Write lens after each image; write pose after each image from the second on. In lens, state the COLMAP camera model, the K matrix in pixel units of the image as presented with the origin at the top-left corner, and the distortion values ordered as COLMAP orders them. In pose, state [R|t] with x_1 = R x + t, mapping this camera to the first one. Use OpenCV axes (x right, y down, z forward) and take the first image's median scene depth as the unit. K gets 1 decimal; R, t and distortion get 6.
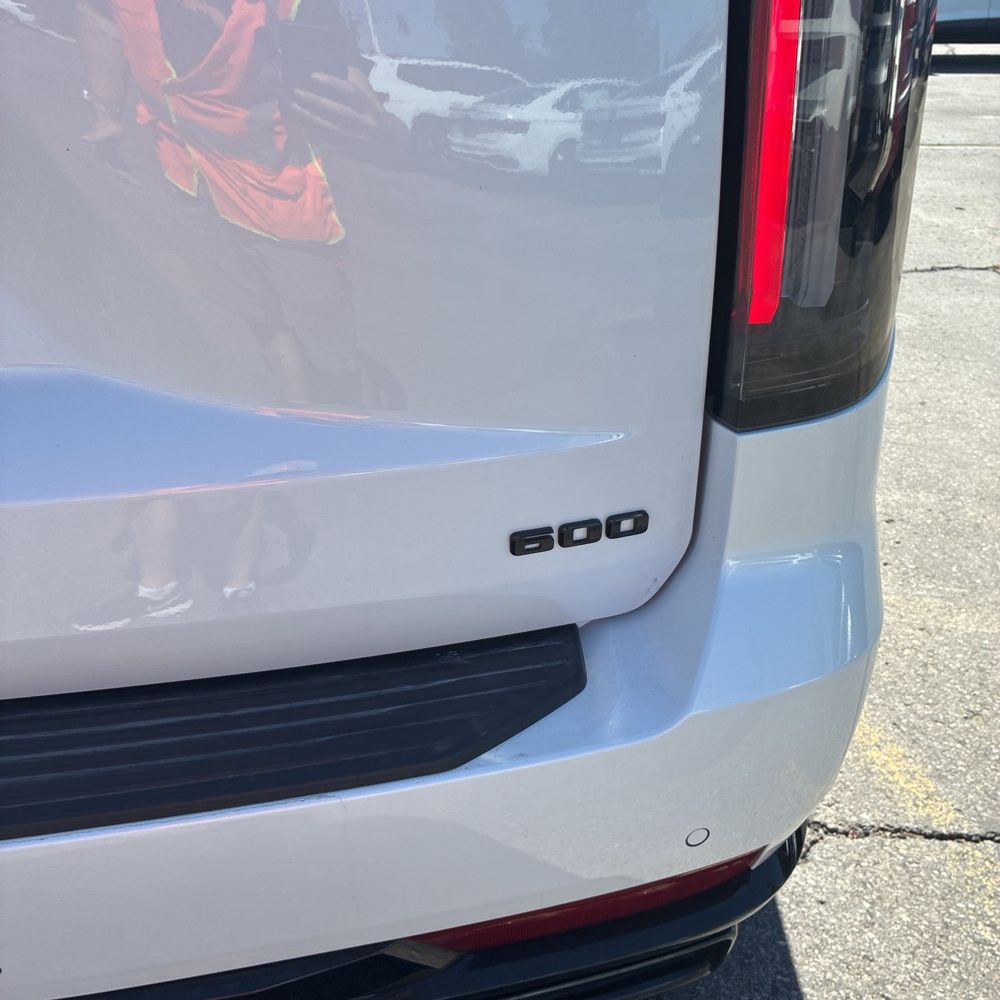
lens RADIAL K [[997.7, 0, 498.7], [0, 997.7, 496.4], [0, 0, 1]] dist [0.013752, 0.007730]
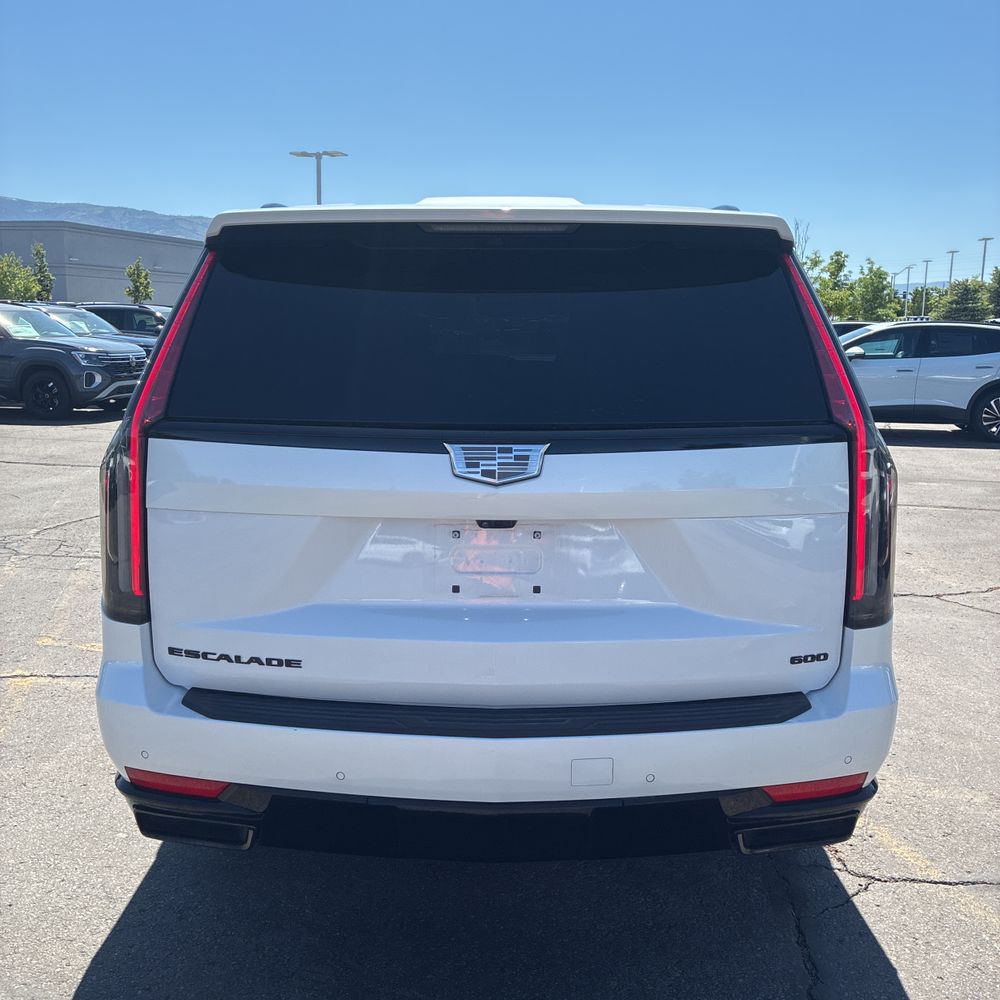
lens RADIAL K [[1023.1, 0, 469.7], [0, 1023.1, 527.5], [0, 0, 1]] dist [0.040774, -0.033978]
pose [[0.999759, 0.017705, 0.012989, -0.481198], [-0.013278, 0.958549, -0.284619, 0.263704], [-0.017490, 0.284378, 0.958553, -1.057006]]
